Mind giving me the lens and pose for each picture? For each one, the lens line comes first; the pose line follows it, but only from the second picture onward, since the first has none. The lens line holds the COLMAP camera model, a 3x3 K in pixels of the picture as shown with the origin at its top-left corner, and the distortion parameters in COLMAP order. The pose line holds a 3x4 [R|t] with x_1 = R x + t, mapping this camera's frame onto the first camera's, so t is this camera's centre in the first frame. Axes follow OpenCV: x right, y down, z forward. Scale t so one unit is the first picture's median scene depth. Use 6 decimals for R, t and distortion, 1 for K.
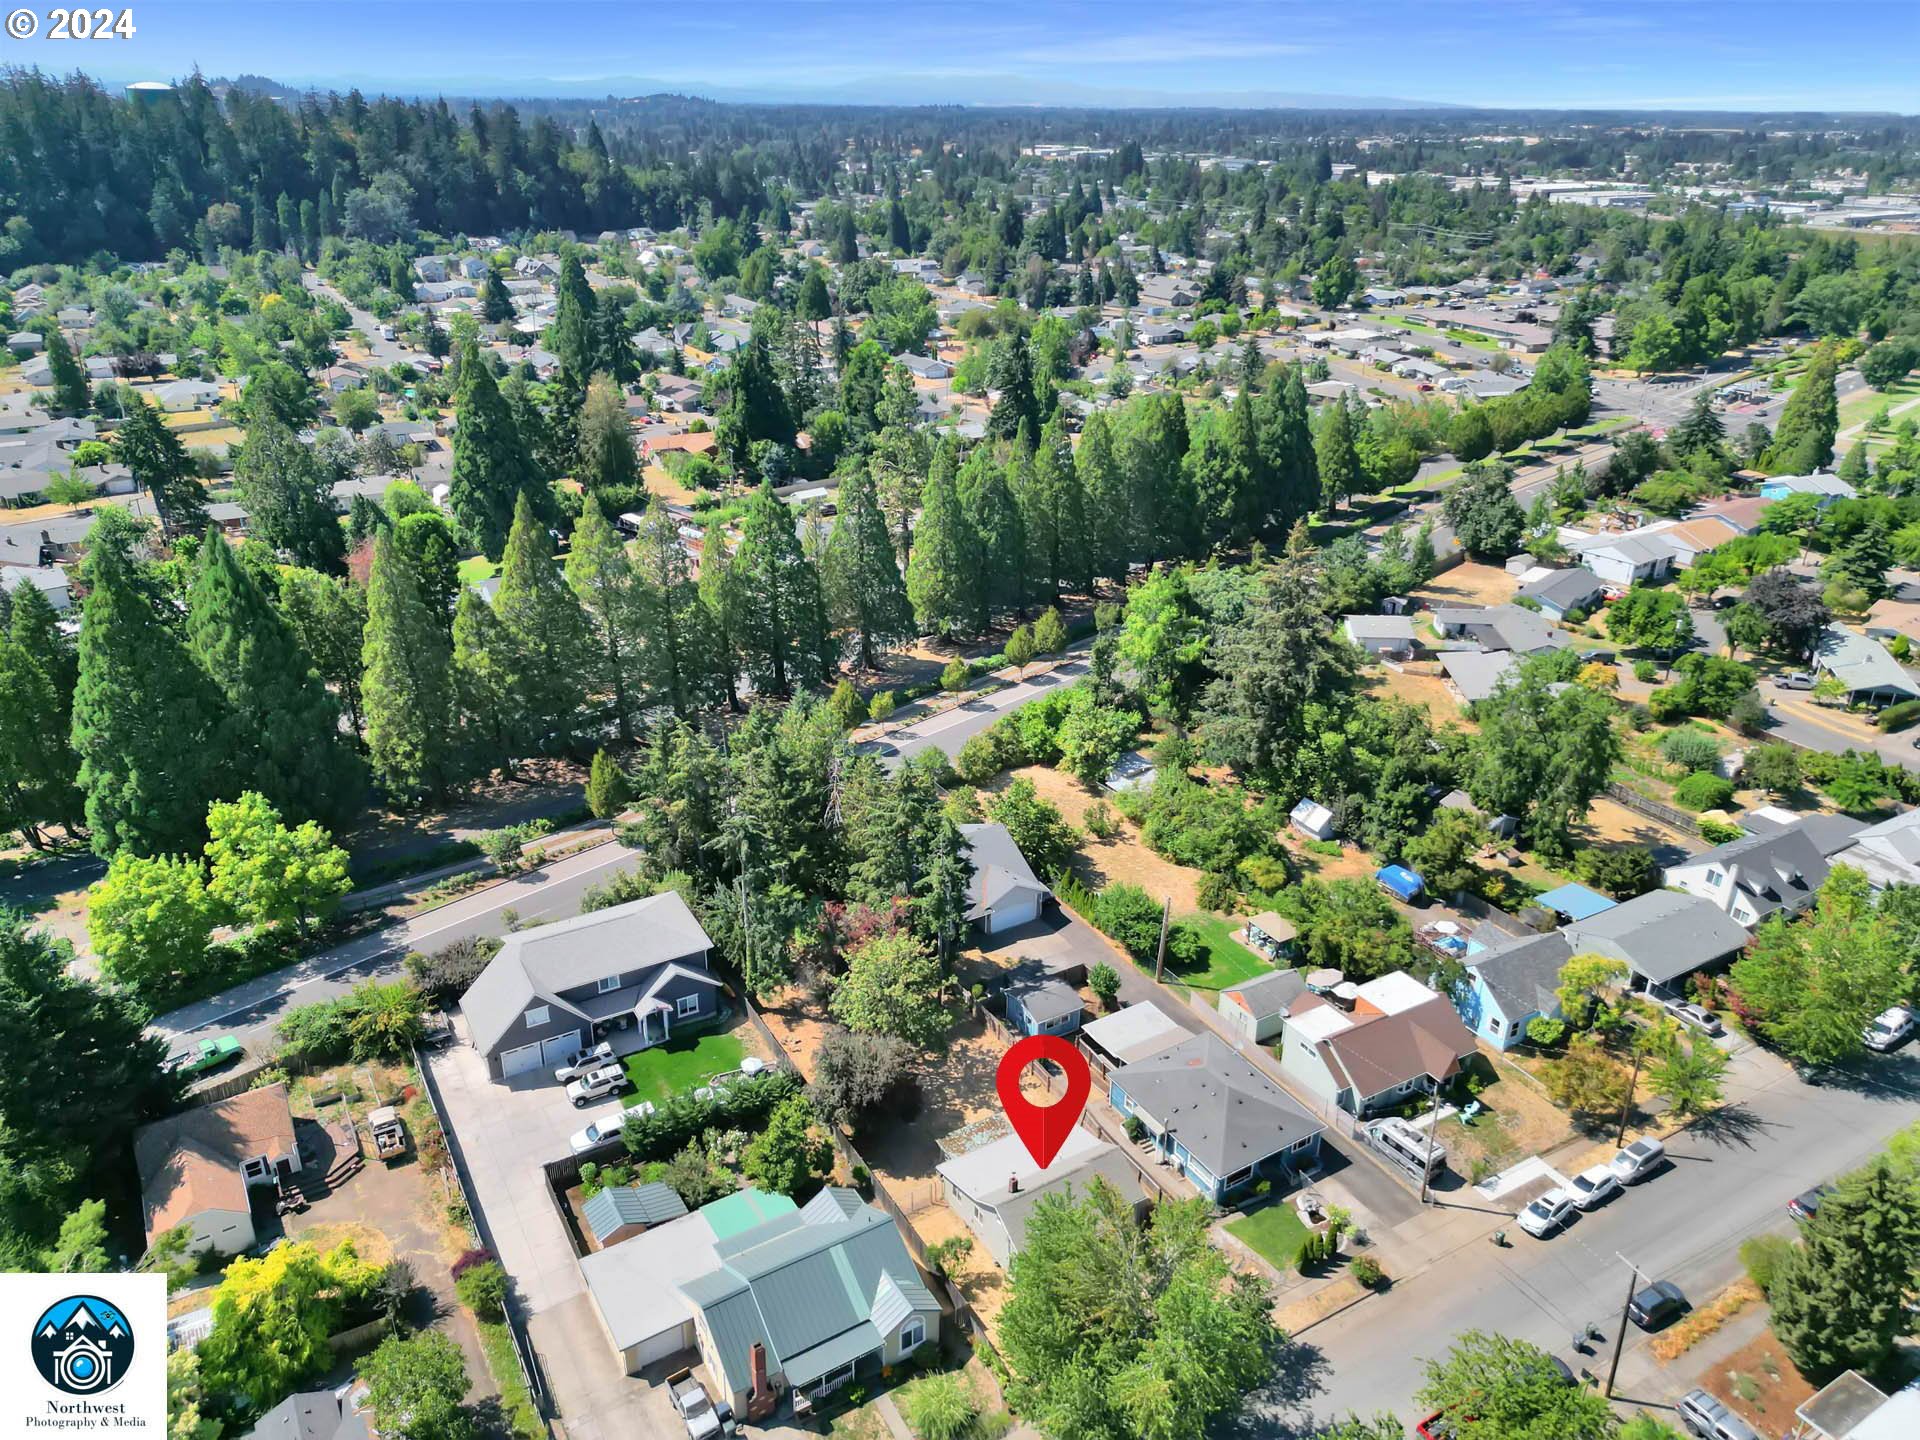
lens RADIAL K [[1351.1, 0, 958.7], [0, 1351.1, 731.8], [0, 0, 1]] dist [0.054542, -0.046388]
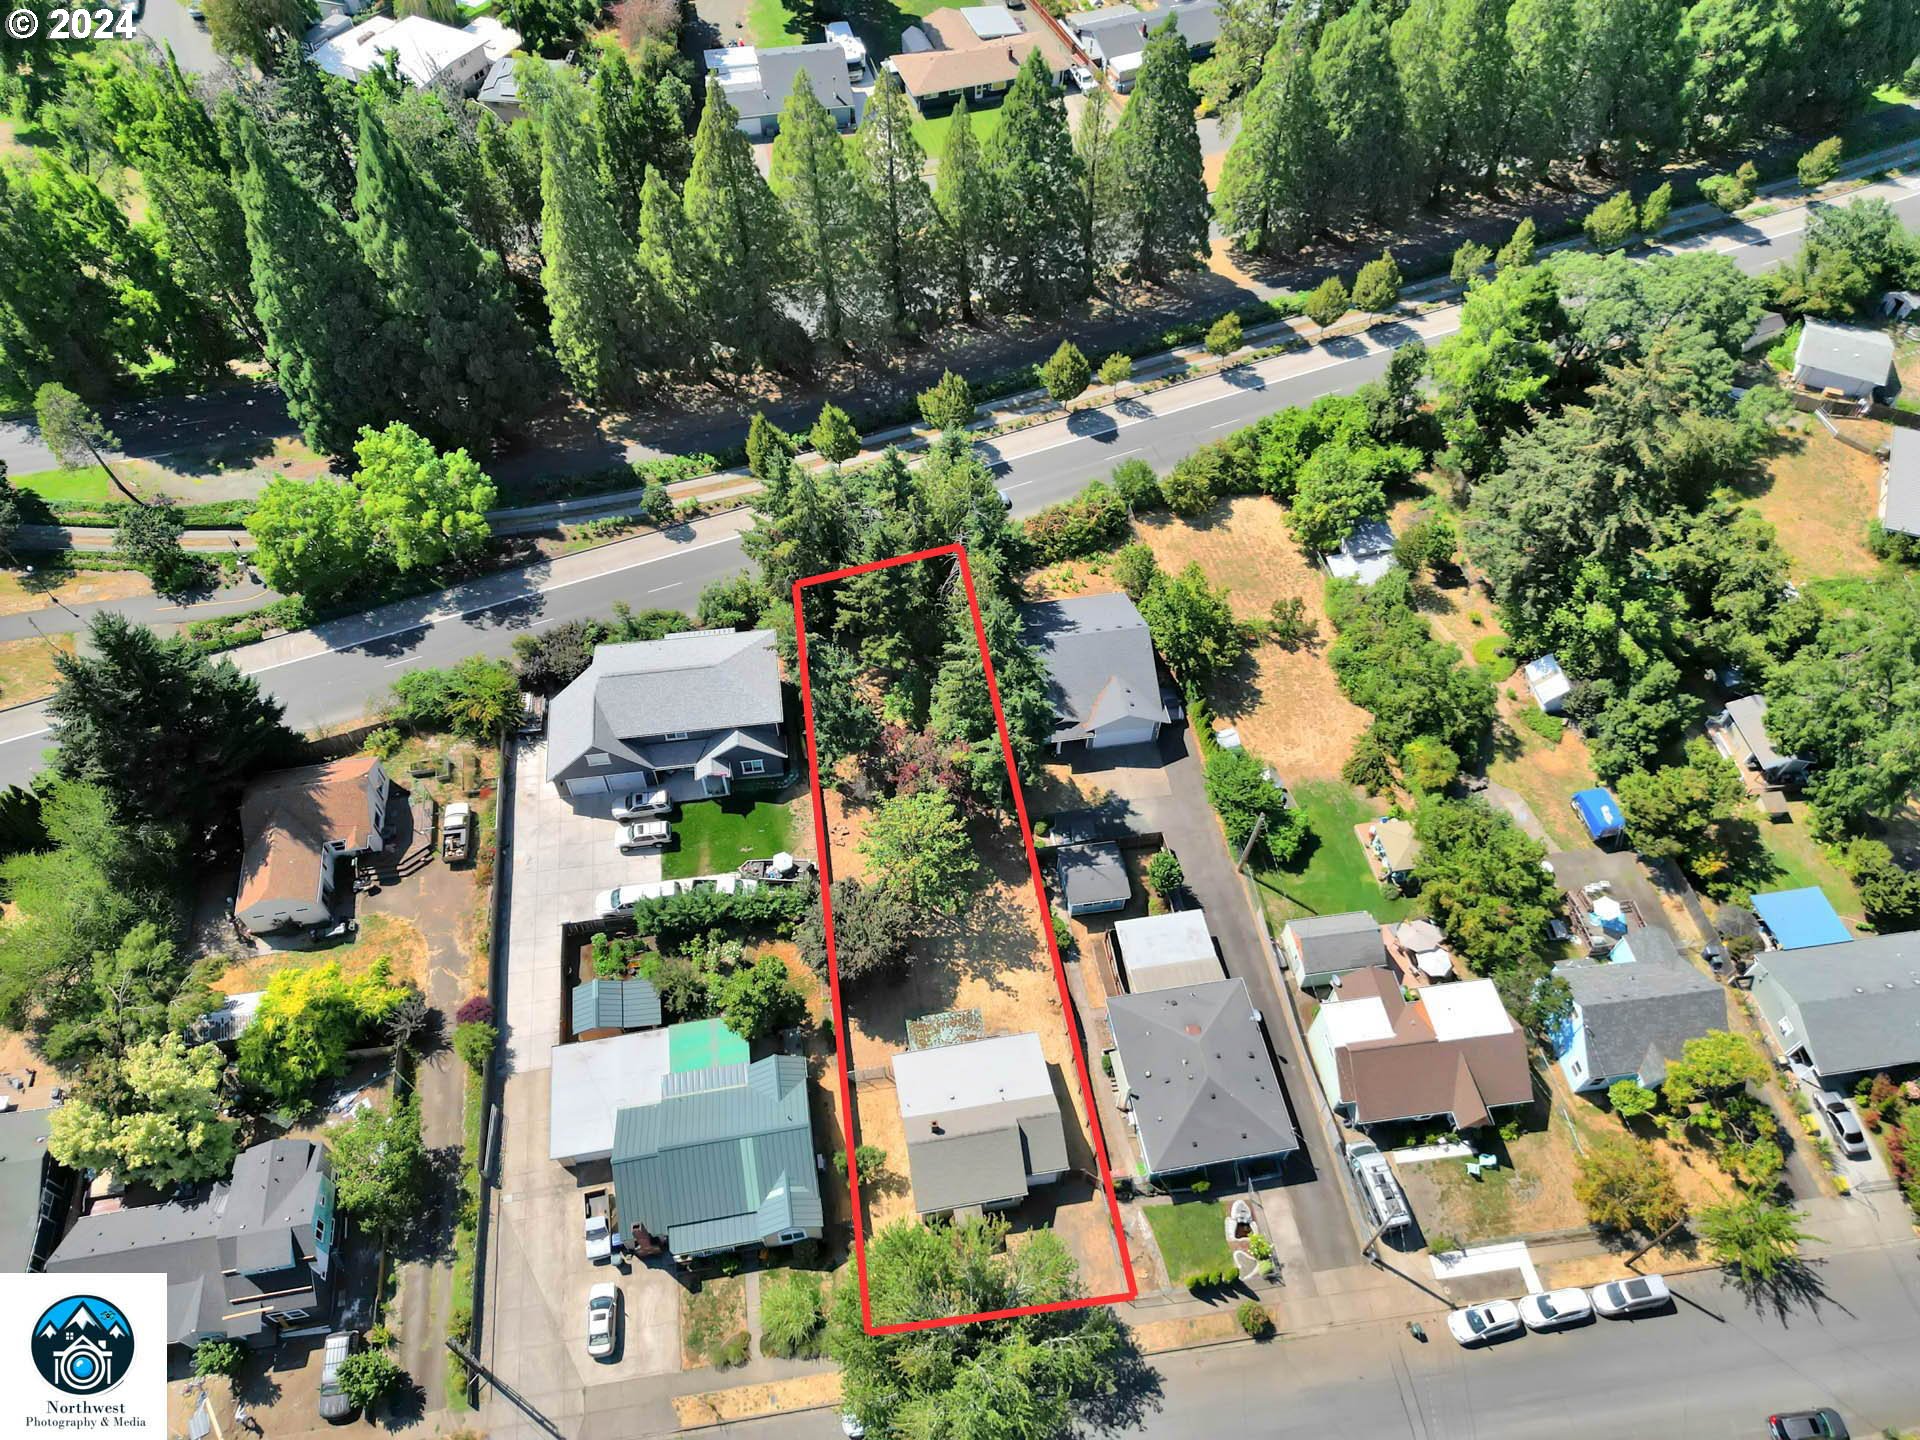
lens RADIAL K [[1351.1, 0, 958.7], [0, 1351.1, 731.8], [0, 0, 1]] dist [0.054542, -0.046388]
pose [[0.928890, 0.296336, -0.222143, 0.156484], [-0.153893, 0.854415, 0.496278, -0.340224], [0.336867, -0.426801, 0.839262, 0.226662]]
